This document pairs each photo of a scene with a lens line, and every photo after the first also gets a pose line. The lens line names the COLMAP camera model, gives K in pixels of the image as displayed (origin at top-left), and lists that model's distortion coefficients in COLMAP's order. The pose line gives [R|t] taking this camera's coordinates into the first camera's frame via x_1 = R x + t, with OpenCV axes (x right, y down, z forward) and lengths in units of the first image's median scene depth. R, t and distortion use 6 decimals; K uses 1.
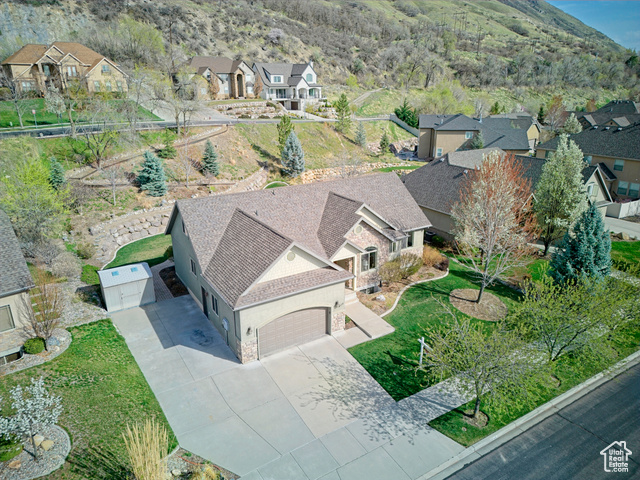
lens RADIAL K [[450.6, 0, 320.0], [0, 450.6, 240.0], [0, 0, 1]] dist [0.032092, -0.007788]
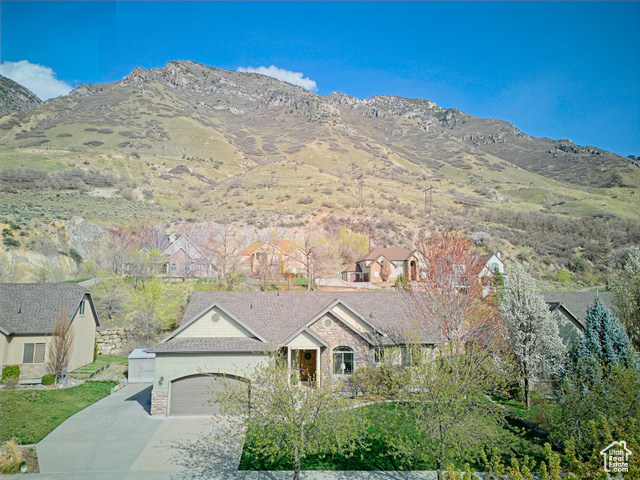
lens RADIAL K [[450.6, 0, 320.0], [0, 450.6, 240.0], [0, 0, 1]] dist [0.032092, -0.007788]
pose [[0.849695, -0.064176, -0.523354, 0.152669], [-0.185752, 0.892501, -0.411020, 0.056643], [0.493472, 0.446456, 0.746433, 0.048126]]
